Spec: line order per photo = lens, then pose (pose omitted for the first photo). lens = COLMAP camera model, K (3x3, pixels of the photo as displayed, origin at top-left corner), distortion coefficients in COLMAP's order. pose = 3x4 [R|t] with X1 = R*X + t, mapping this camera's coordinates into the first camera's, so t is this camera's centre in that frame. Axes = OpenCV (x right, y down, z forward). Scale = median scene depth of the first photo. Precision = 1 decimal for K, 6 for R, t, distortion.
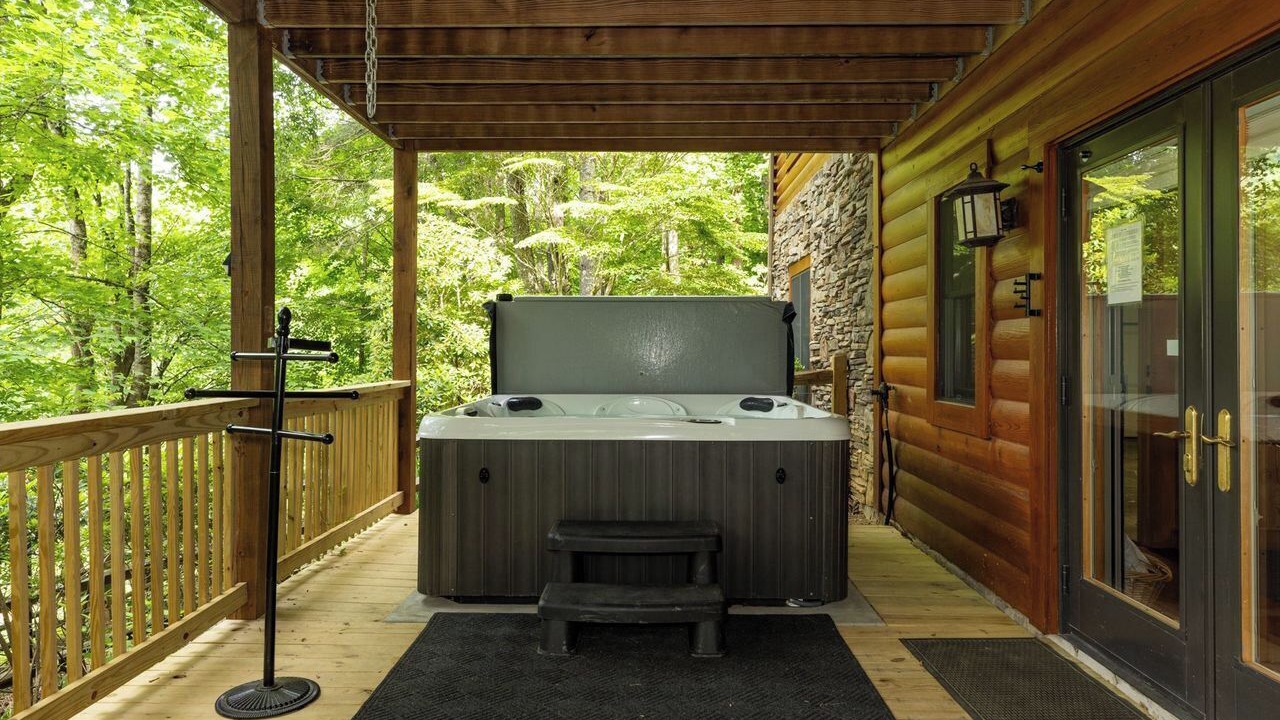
lens RADIAL K [[834.5, 0, 641.9], [0, 834.5, 347.9], [0, 0, 1]] dist [0.006539, 0.001739]
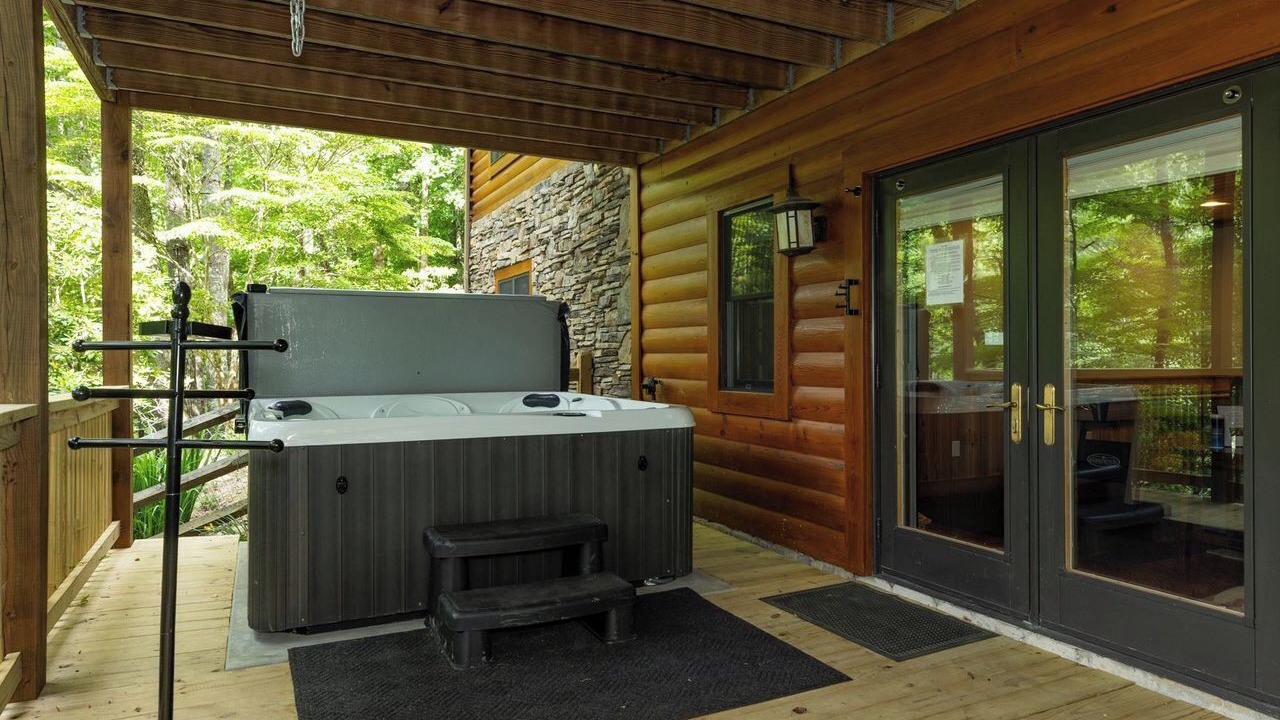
lens RADIAL K [[793.8, 0, 643.5], [0, 793.8, 361.2], [0, 0, 1]] dist [0.005000, -0.001980]
pose [[0.889162, -0.007520, 0.457530, -0.284061], [0.003408, 0.999946, 0.009814, 0.014166], [-0.457579, -0.007167, 0.889140, 0.106366]]
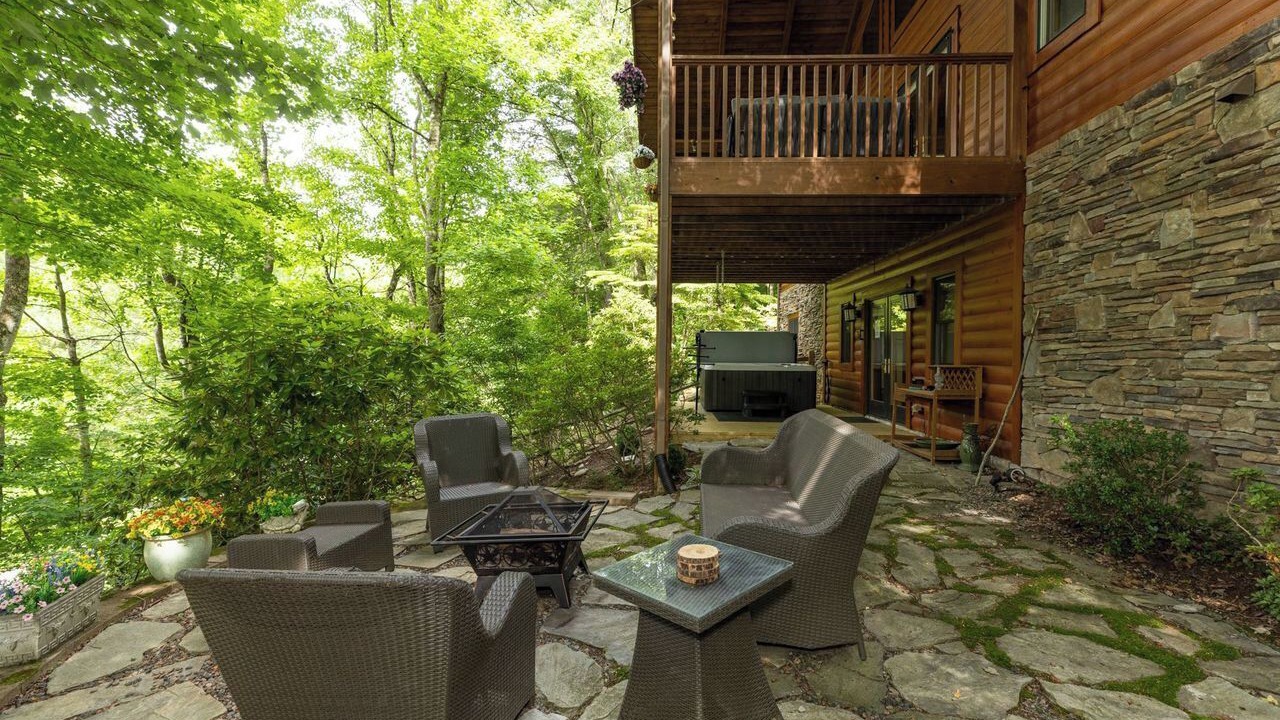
lens RADIAL K [[565.8, 0, 640.2], [0, 565.8, 359.9], [0, 0, 1]] dist [0.000276, 0.000002]
pose [[0.999145, 0.005218, -0.041022, -0.467246], [-0.004615, 0.999880, 0.014787, 0.022007], [0.041094, -0.014585, 0.999049, -1.674219]]
